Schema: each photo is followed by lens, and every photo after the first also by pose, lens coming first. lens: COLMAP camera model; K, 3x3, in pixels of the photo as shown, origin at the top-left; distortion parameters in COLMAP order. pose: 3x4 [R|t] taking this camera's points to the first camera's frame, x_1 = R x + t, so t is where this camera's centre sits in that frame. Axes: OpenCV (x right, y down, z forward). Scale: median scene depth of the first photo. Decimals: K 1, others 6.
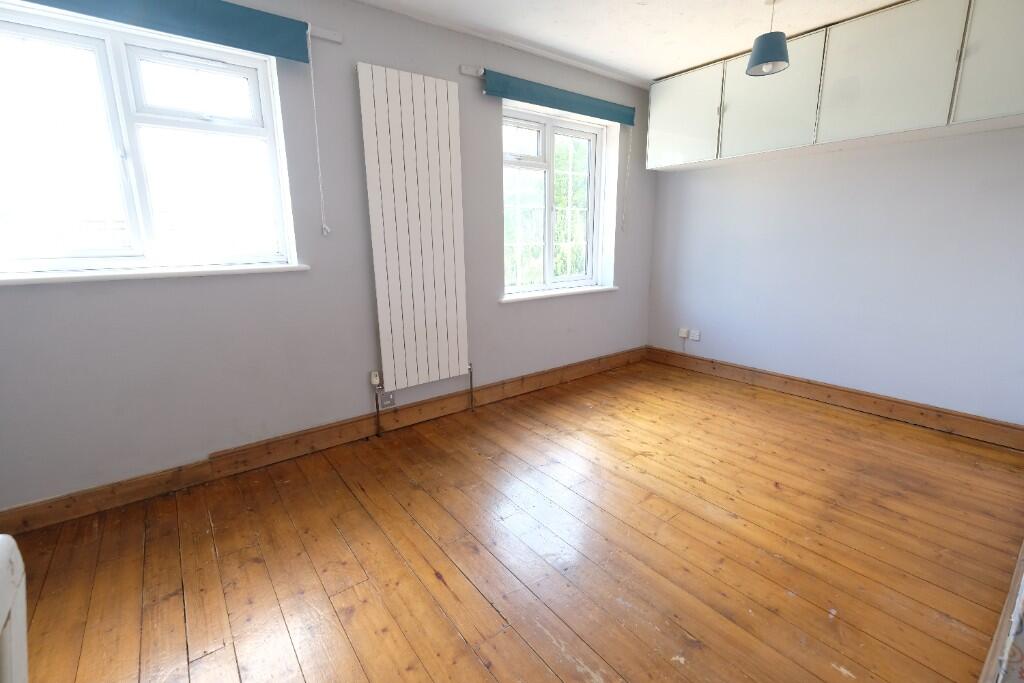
lens RADIAL K [[446.2, 0, 511.1], [0, 446.2, 335.8], [0, 0, 1]] dist [-0.000826, 0.000004]
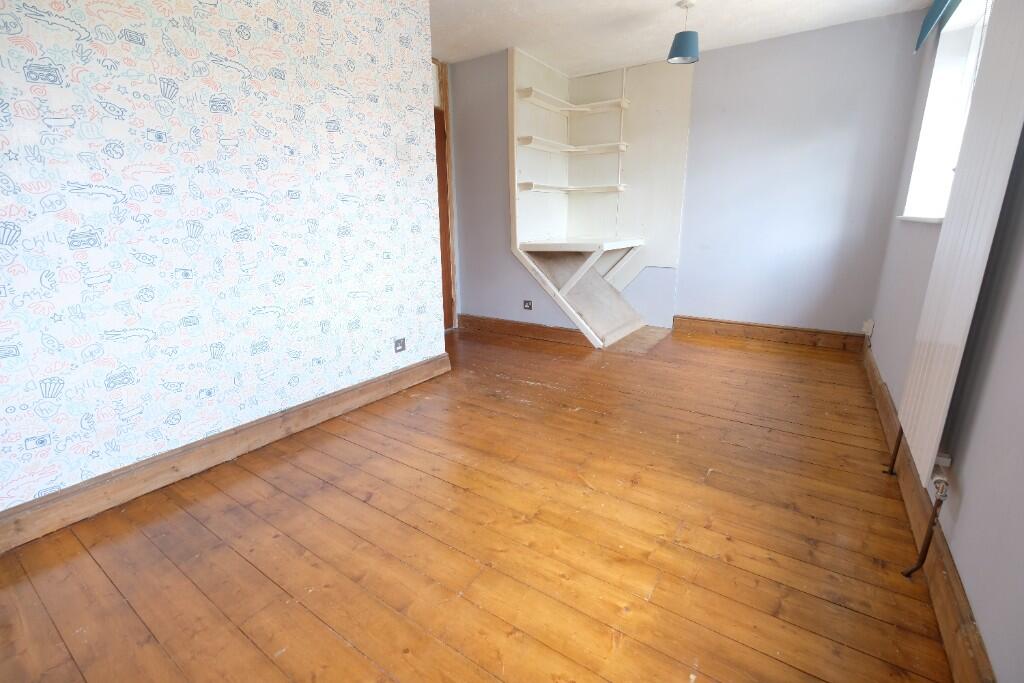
lens RADIAL K [[446.2, 0, 511.1], [0, 446.2, 335.8], [0, 0, 1]] dist [-0.000826, 0.000004]
pose [[-0.952066, 0.098456, -0.289616, 0.575071], [-0.045384, 0.890844, 0.452037, -0.327046], [0.302509, 0.443512, -0.843674, 1.703805]]
